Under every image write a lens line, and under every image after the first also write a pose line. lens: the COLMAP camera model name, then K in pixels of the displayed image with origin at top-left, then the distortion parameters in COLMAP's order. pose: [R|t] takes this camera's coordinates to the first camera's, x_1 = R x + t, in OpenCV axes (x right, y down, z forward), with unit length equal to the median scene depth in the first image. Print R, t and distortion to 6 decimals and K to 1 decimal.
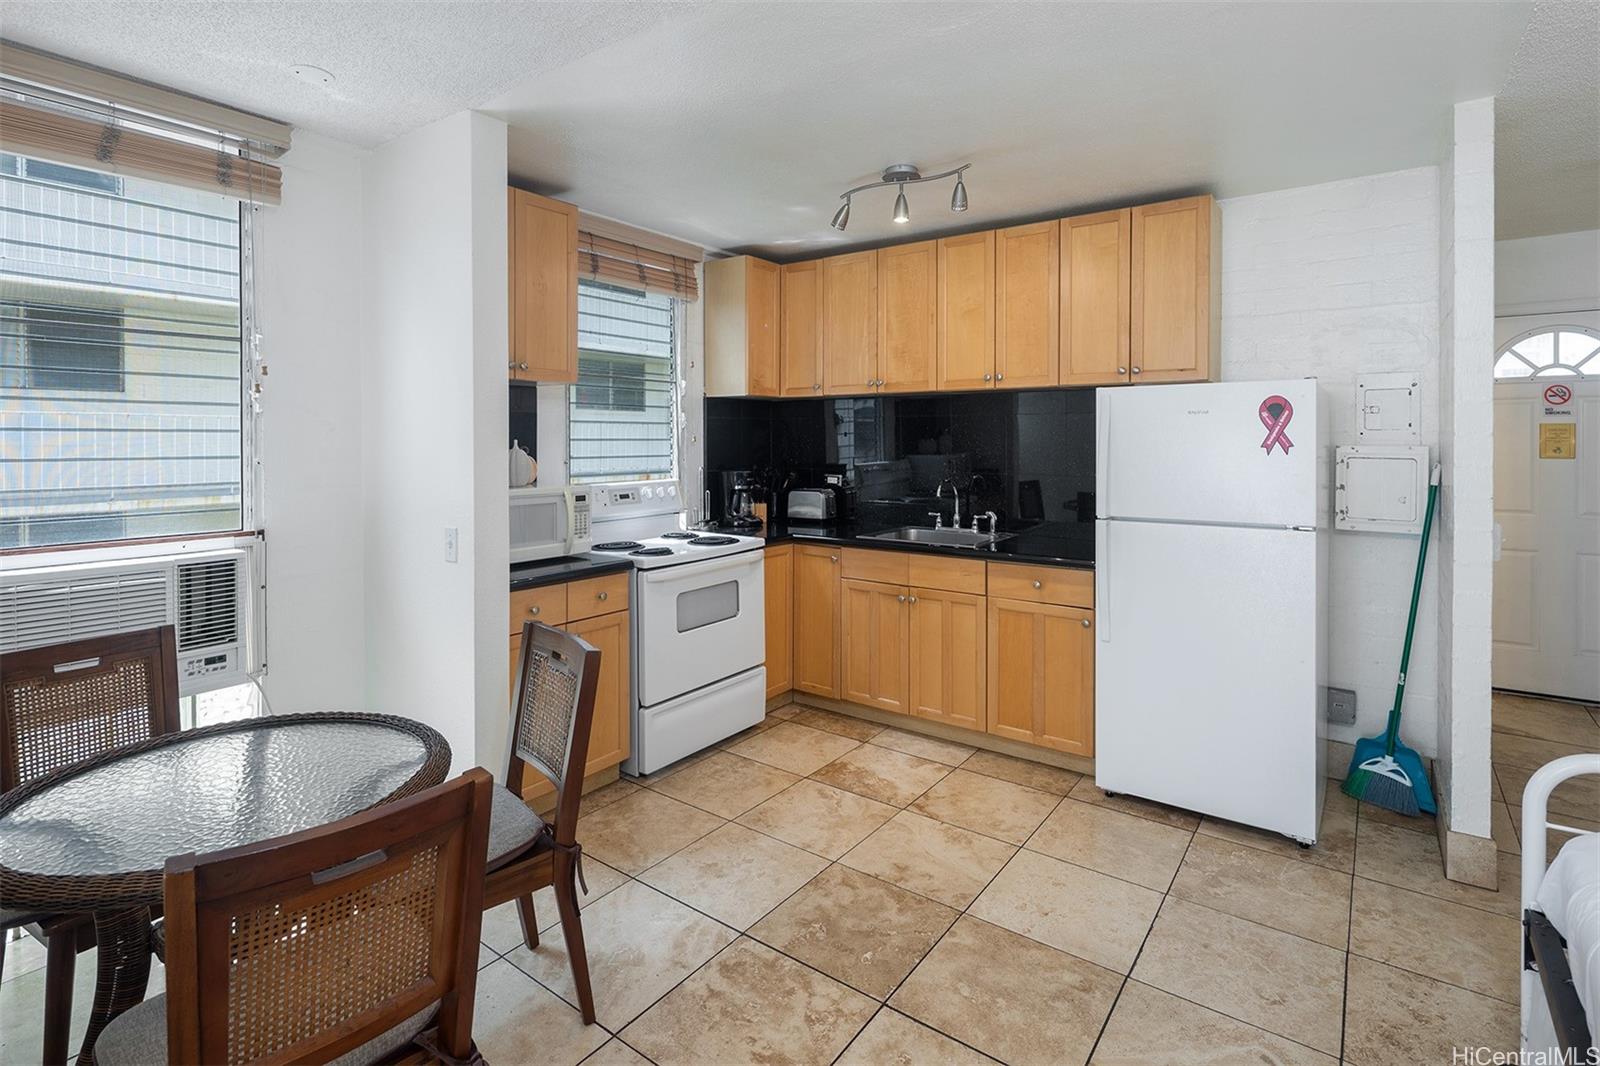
lens RADIAL K [[789.2, 0, 796.3], [0, 789.2, 448.4], [0, 0, 1]] dist [-0.001124, -0.000204]
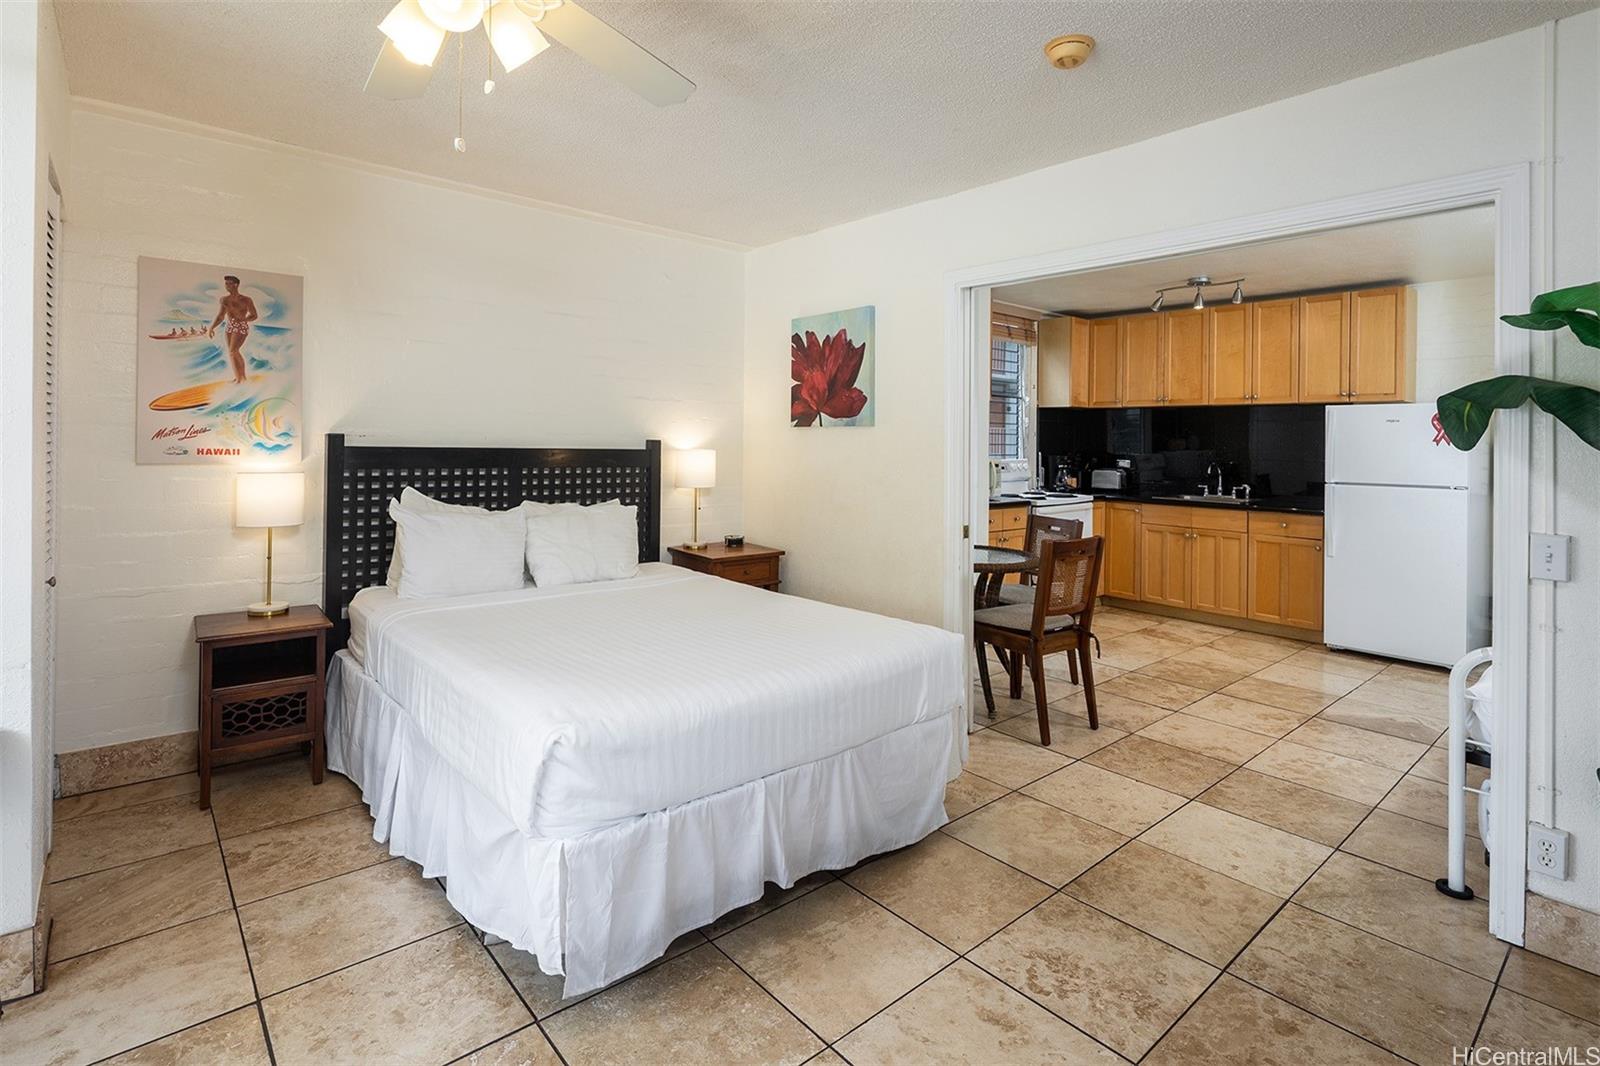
lens RADIAL K [[779.9, 0, 797.5], [0, 779.9, 437.7], [0, 0, 1]] dist [0.003325, 0.000251]
pose [[0.975473, 0.015558, -0.219568, -0.268950], [-0.019277, 0.999704, -0.014809, 0.028967], [0.219273, 0.018679, 0.975485, -0.663271]]
